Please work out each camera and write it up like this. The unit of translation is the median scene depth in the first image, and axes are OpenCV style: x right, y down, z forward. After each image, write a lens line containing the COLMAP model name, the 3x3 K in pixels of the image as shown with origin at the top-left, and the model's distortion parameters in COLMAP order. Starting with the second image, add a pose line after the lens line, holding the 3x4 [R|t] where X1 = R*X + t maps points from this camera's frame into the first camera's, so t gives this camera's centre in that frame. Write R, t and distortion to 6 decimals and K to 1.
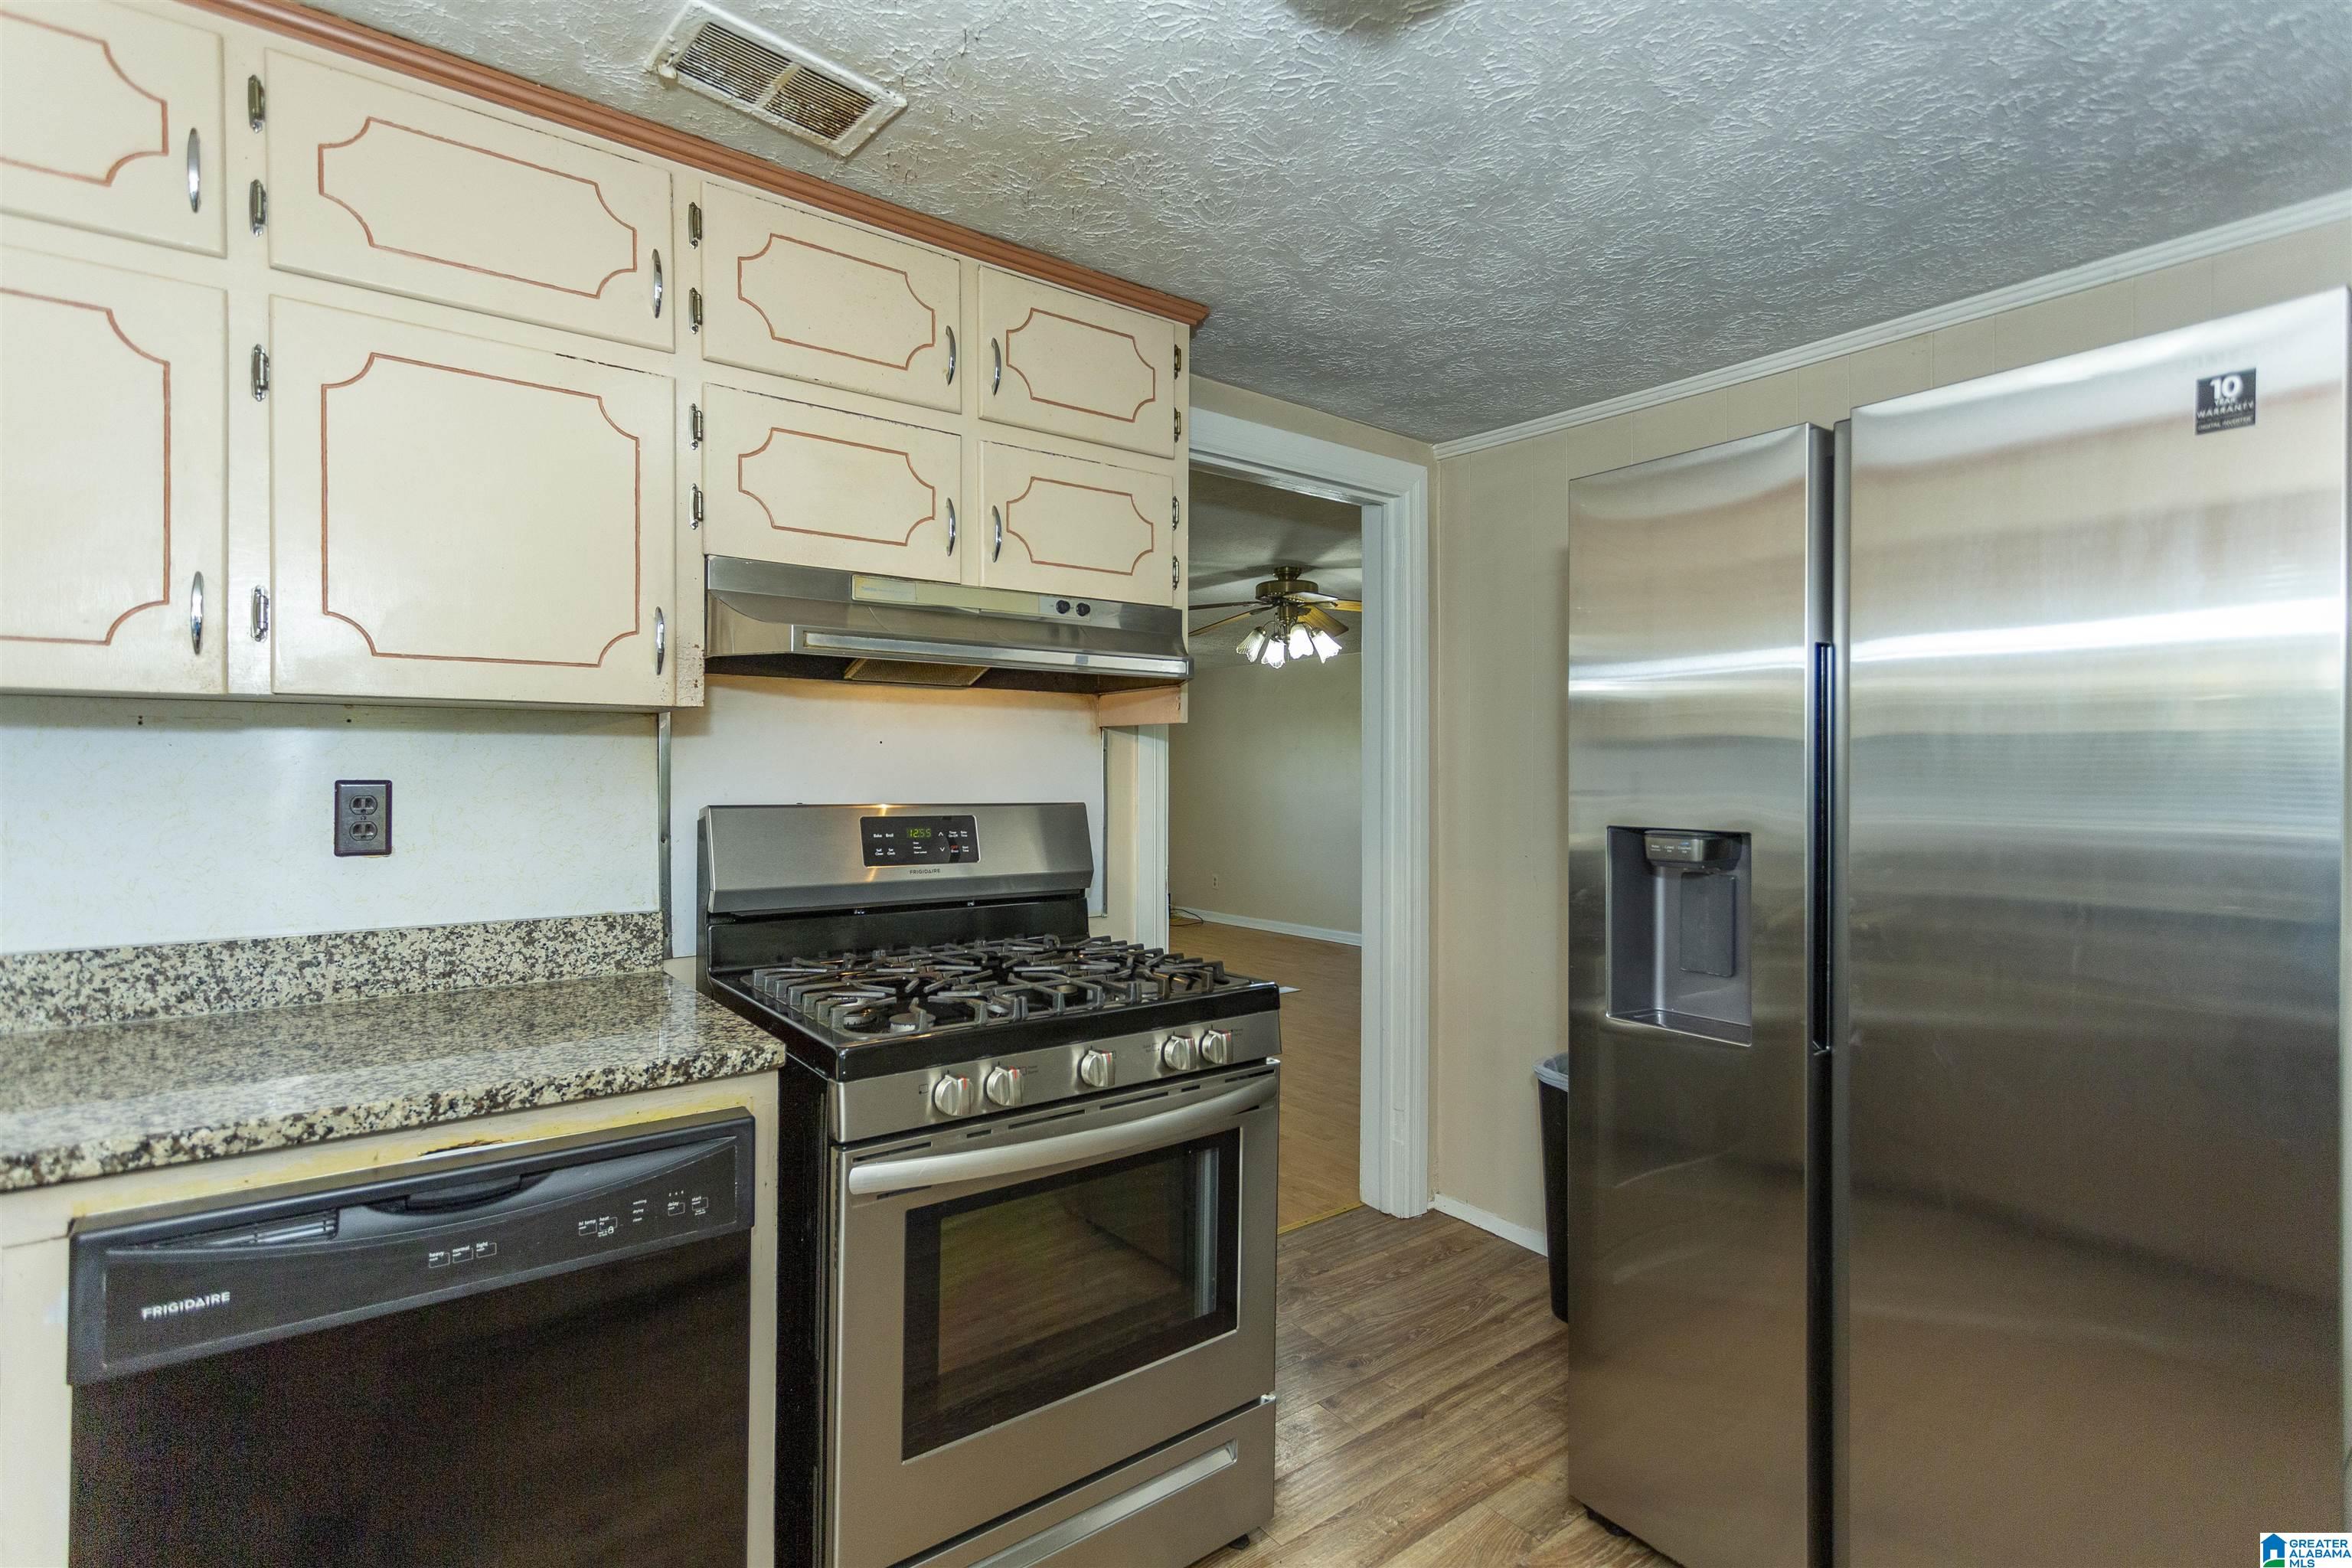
lens RADIAL K [[1110.1, 0, 1168.3], [0, 1110.1, 770.6], [0, 0, 1]] dist [0.002773, -0.000181]
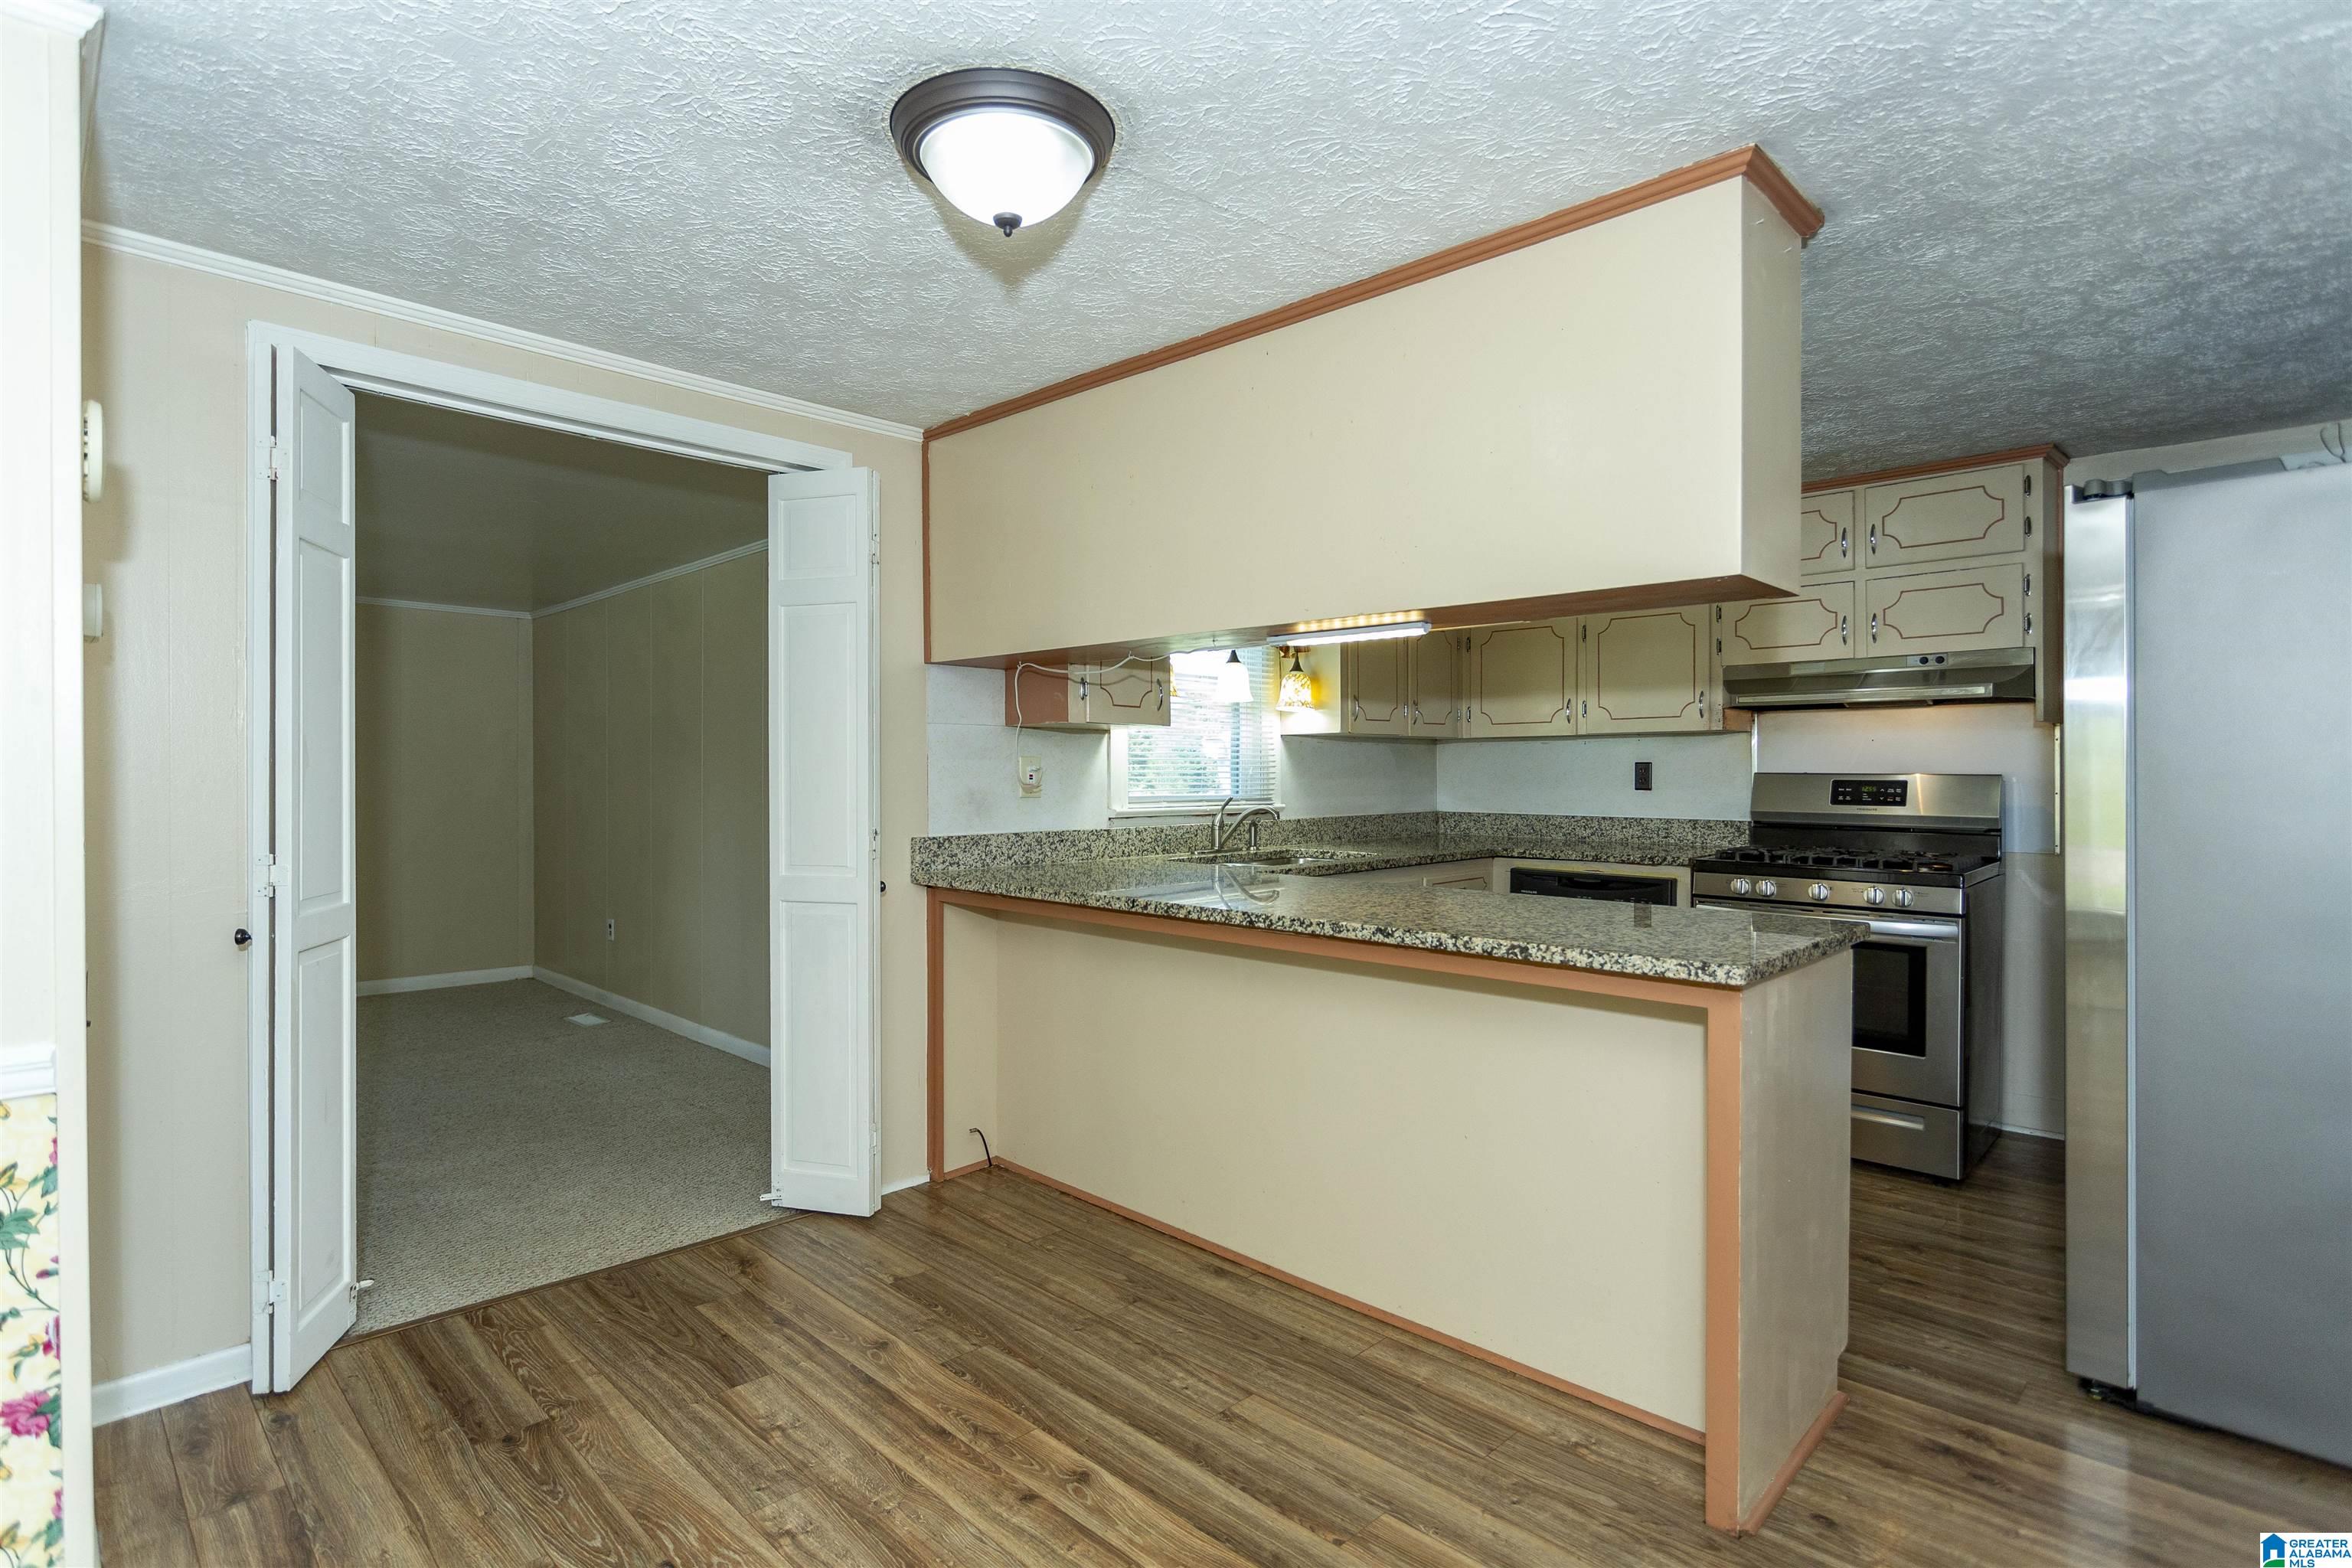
lens RADIAL K [[1161.9, 0, 1167.0], [0, 1161.9, 782.1], [0, 0, 1]] dist [-0.012182, 0.001264]
pose [[0.134997, 0.004545, -0.990836, 2.097060], [0.003276, 0.999982, 0.005033, 0.042039], [0.990841, -0.003925, 0.134979, -0.579130]]
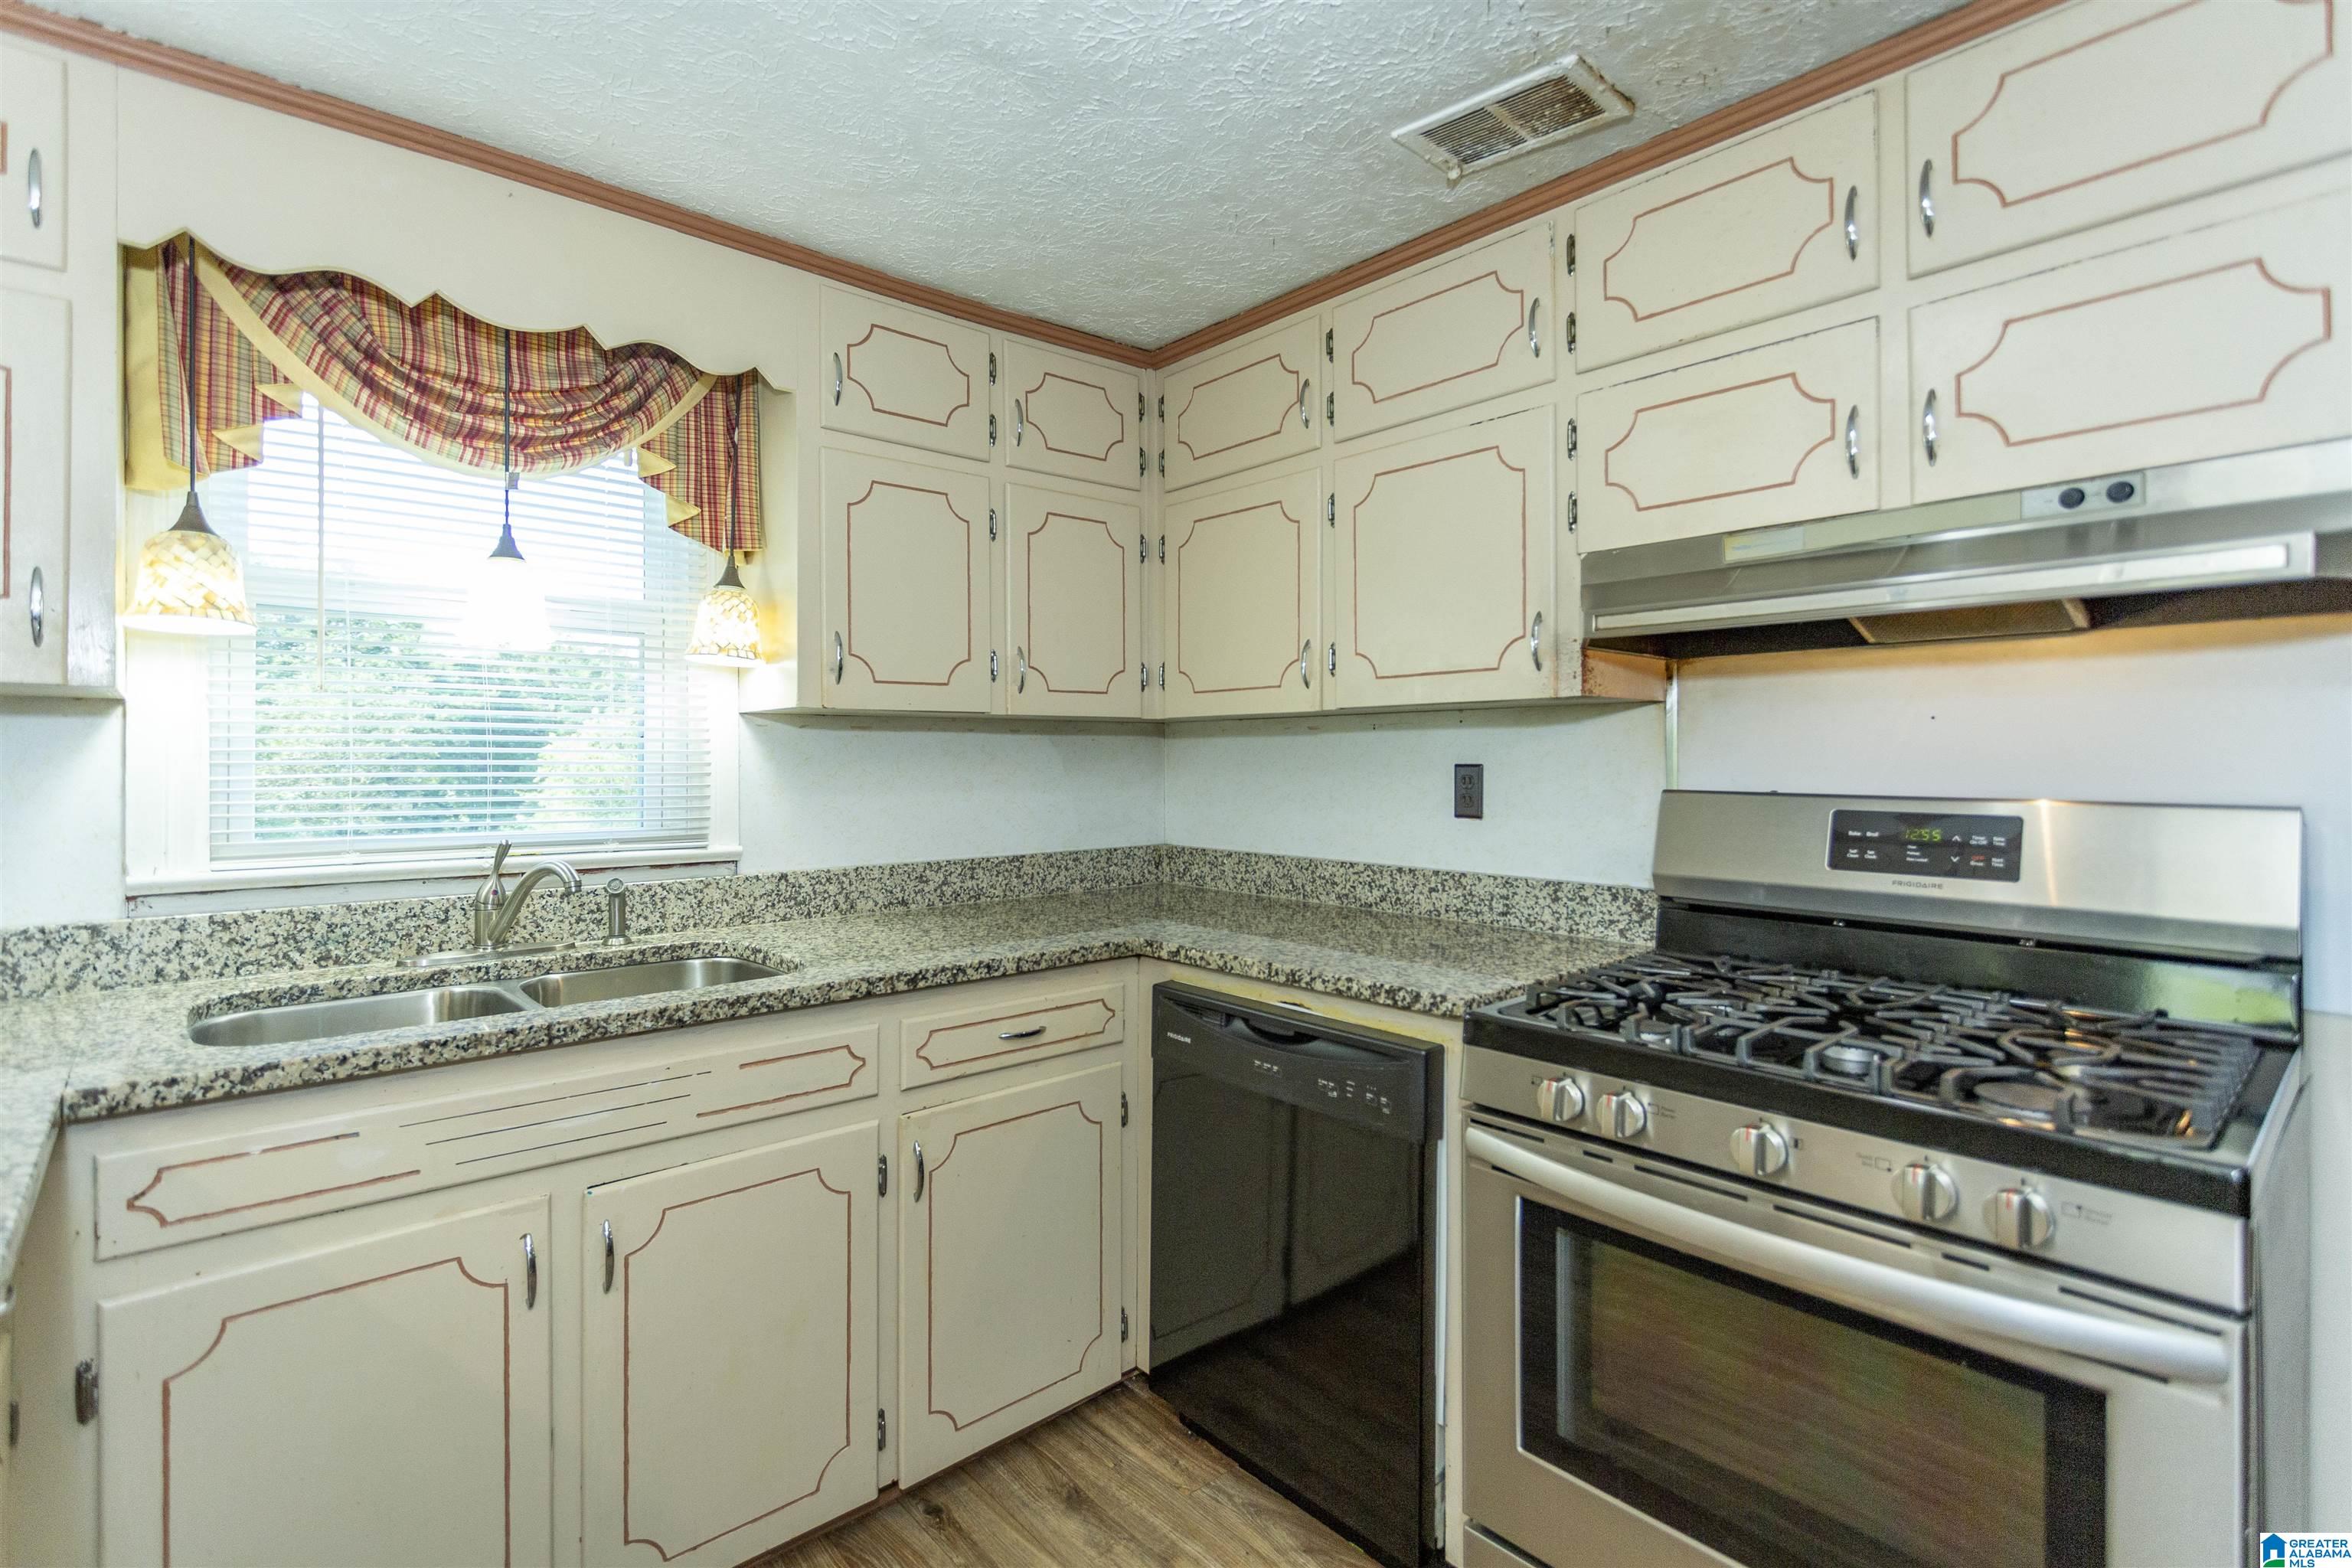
lens RADIAL K [[1114.2, 0, 1167.5], [0, 1114.2, 756.1], [0, 0, 1]] dist [0.002487, 0.001037]
pose [[0.064408, -0.007006, -0.997899, 0.700484], [0.003389, 0.999971, -0.006802, 0.007453], [0.997918, -0.002944, 0.064430, 0.587536]]
